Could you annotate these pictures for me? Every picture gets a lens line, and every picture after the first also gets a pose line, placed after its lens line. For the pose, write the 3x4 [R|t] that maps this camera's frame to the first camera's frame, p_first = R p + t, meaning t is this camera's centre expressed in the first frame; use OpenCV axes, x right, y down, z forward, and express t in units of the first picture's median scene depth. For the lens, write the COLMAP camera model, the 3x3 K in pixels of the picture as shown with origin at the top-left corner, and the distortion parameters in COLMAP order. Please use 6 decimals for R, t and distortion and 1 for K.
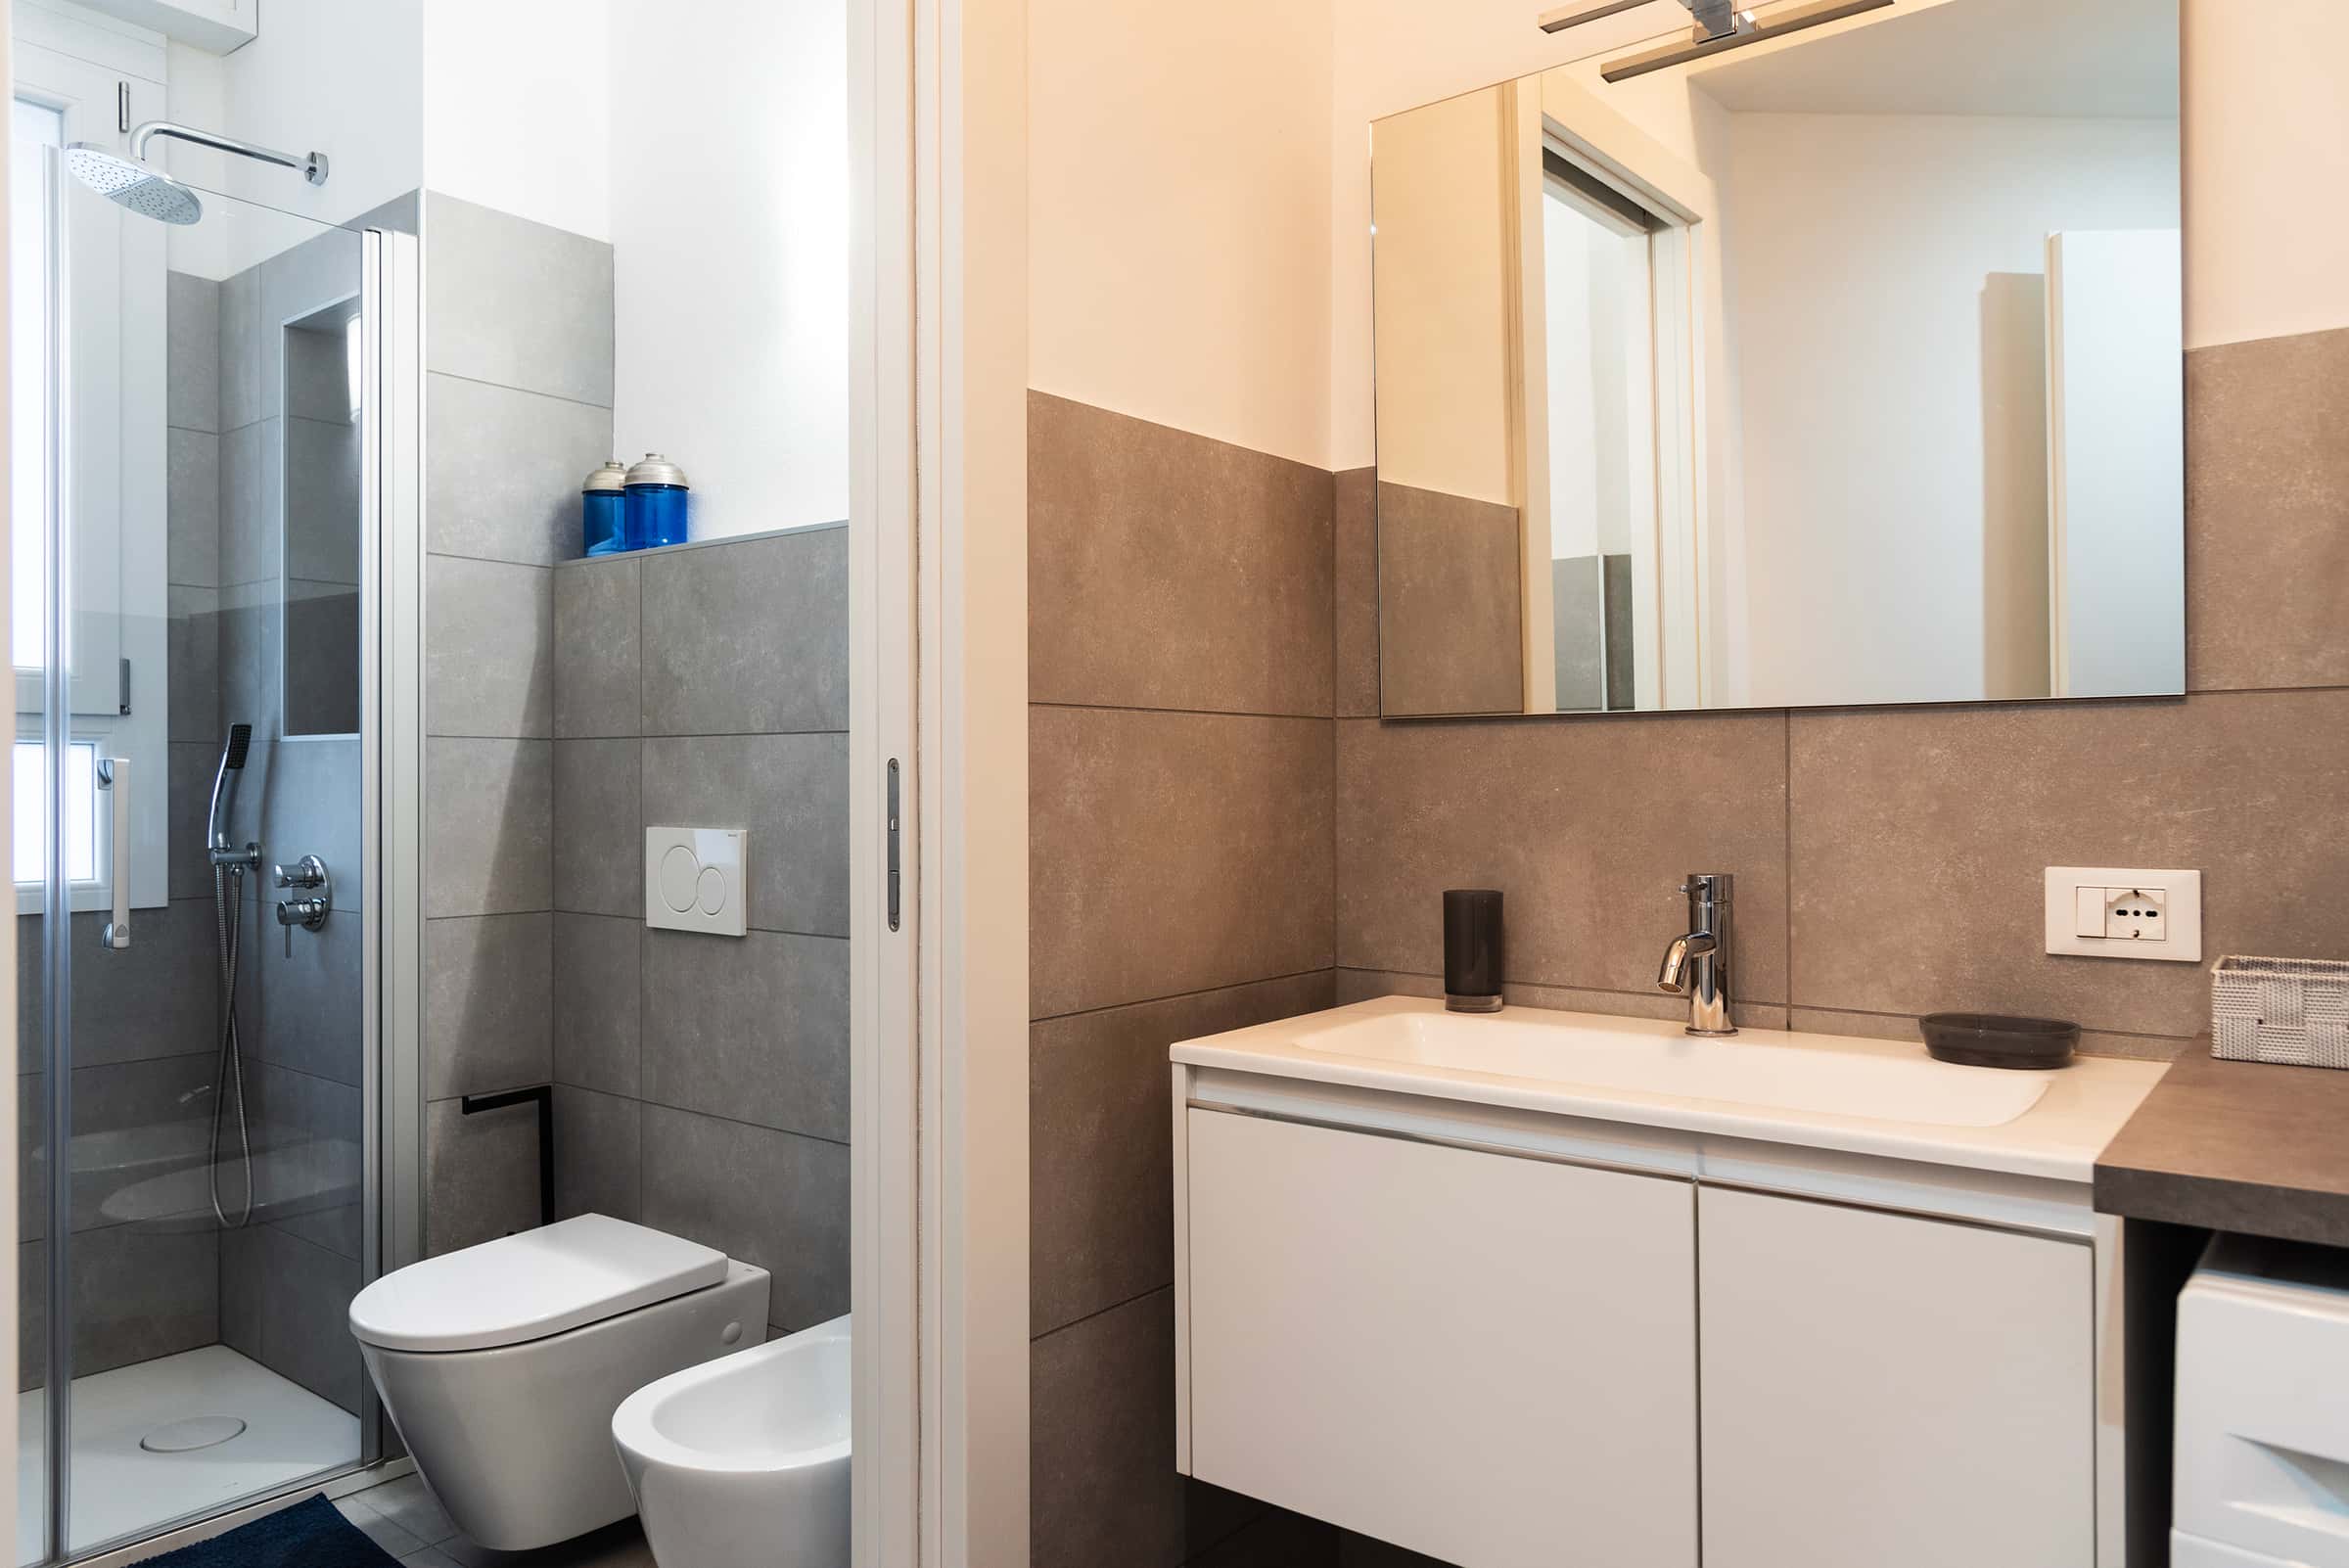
lens RADIAL K [[1545.4, 0, 1174.5], [0, 1545.4, 784.0], [0, 0, 1]] dist [0.002177, -0.002277]
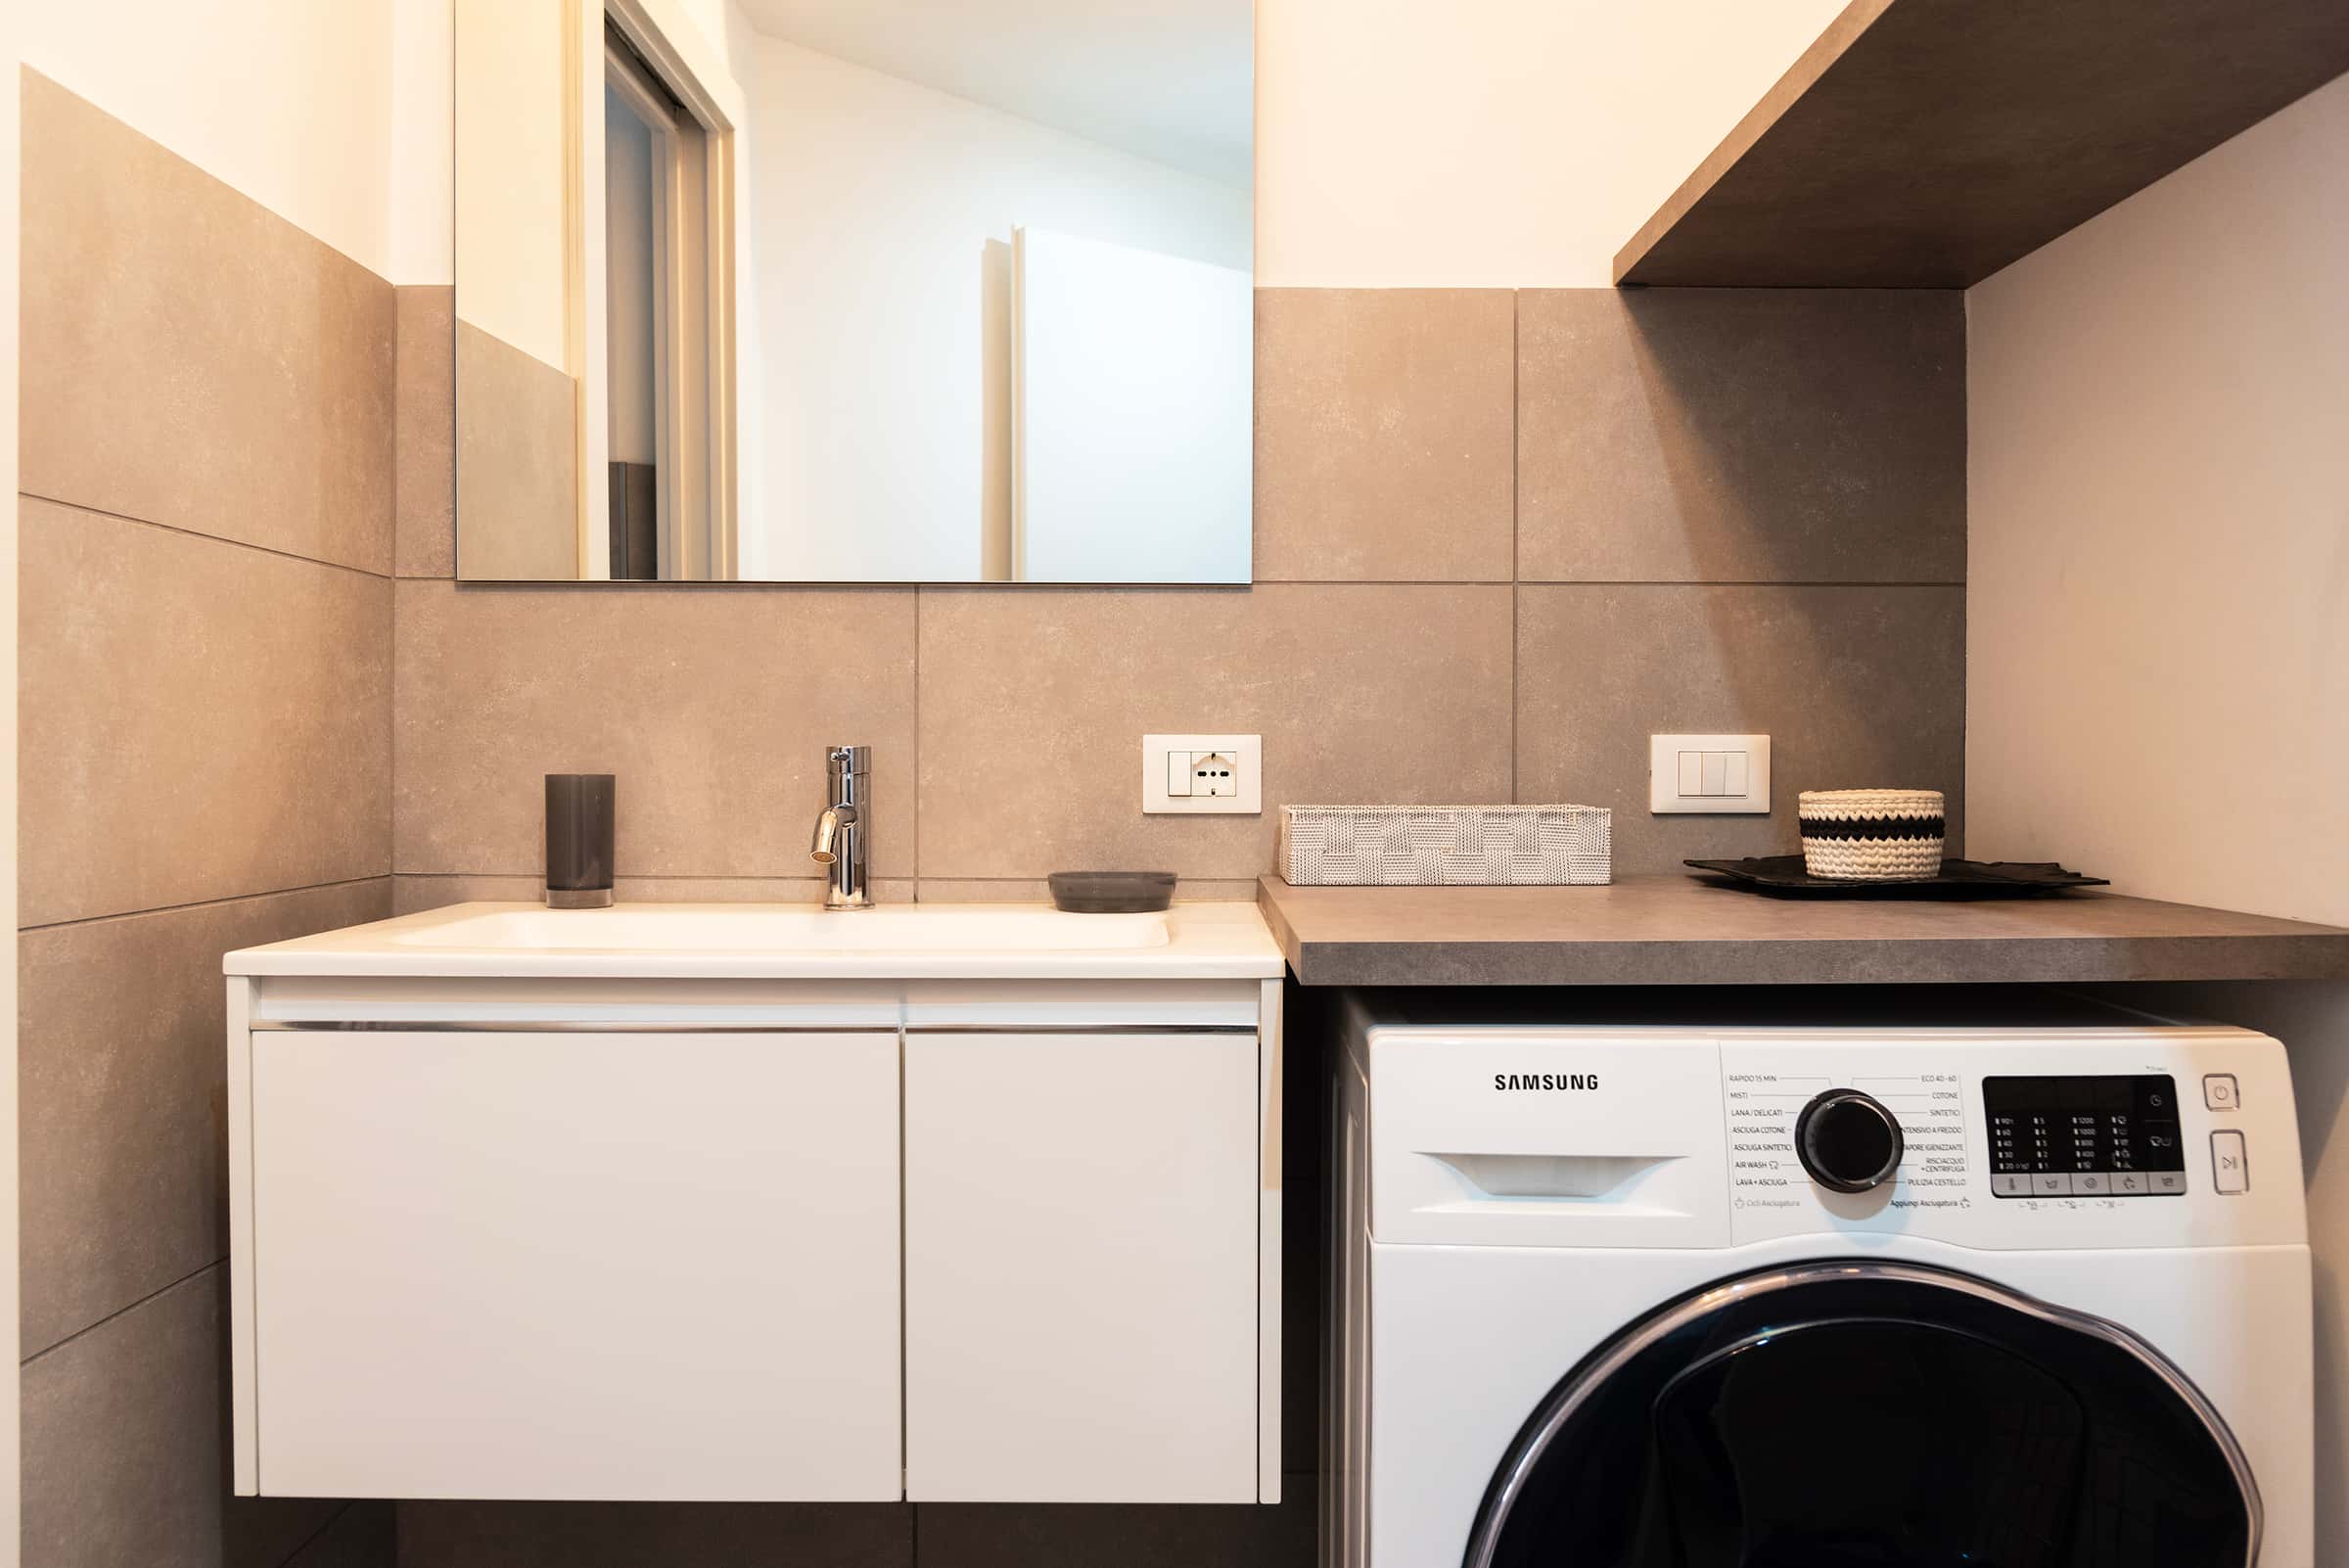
lens RADIAL K [[1594.5, 0, 1165.2], [0, 1594.5, 745.5], [0, 0, 1]] dist [-0.002041, -0.003964]
pose [[0.800602, 0.007537, 0.599149, -0.081792], [-0.009903, 0.999951, 0.000653, 0.045646], [-0.599114, -0.006456, 0.800637, 0.057953]]
